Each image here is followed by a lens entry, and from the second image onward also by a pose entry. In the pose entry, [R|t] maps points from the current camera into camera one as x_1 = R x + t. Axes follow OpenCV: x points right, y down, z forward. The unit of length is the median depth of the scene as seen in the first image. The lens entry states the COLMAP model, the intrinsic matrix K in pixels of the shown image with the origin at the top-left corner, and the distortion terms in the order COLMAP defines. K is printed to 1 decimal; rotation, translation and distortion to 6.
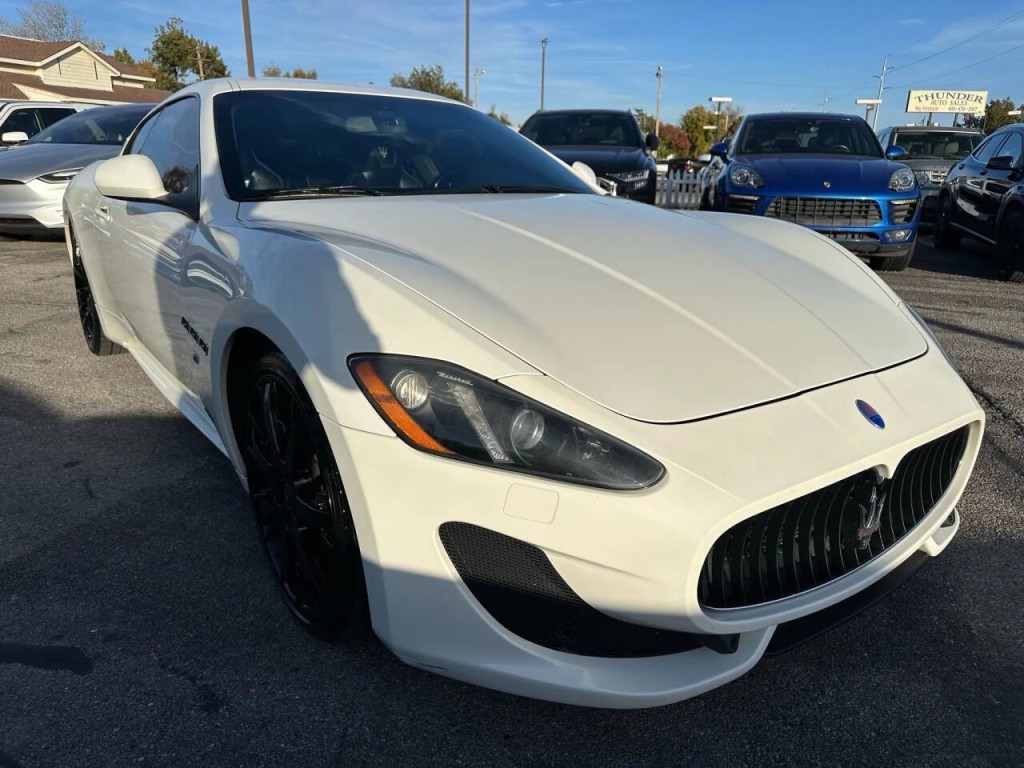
lens RADIAL K [[727.4, 0, 512.7], [0, 727.4, 383.1], [0, 0, 1]] dist [0.004389, -0.005550]
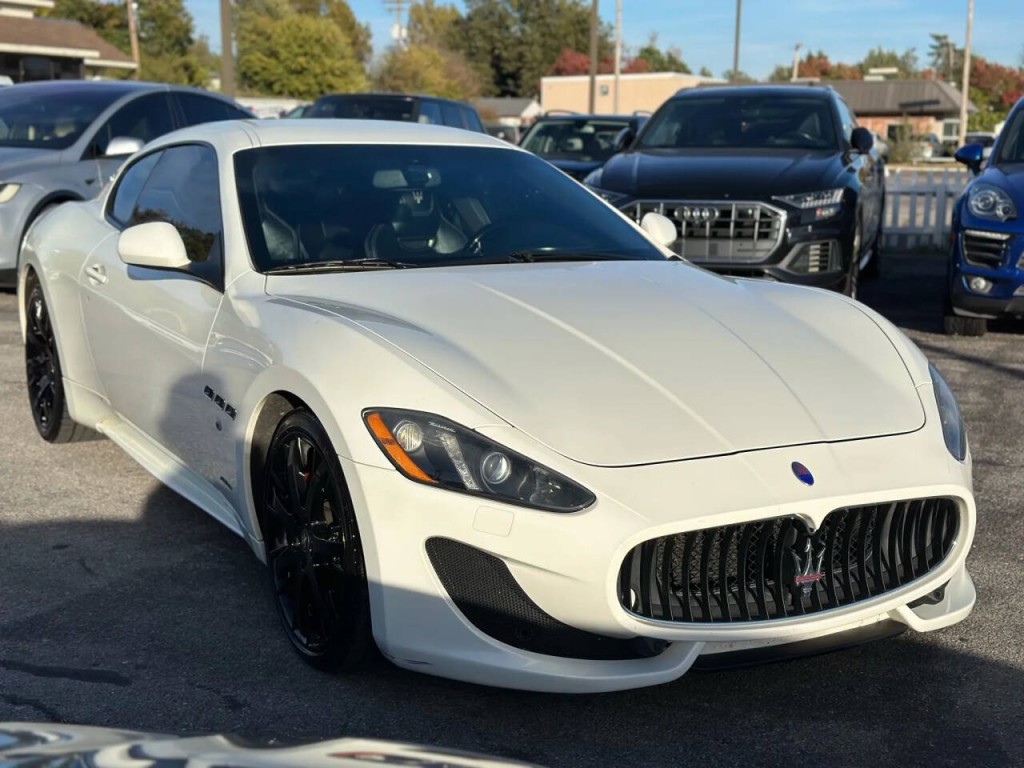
lens RADIAL K [[1415.7, 0, 506.9], [0, 1415.7, 408.8], [0, 0, 1]] dist [0.113135, -0.023242]
pose [[0.992008, 0.020769, -0.124455, 0.244158], [-0.033855, 0.994004, -0.103971, 0.153413], [0.121549, 0.107354, 0.986763, -1.039763]]
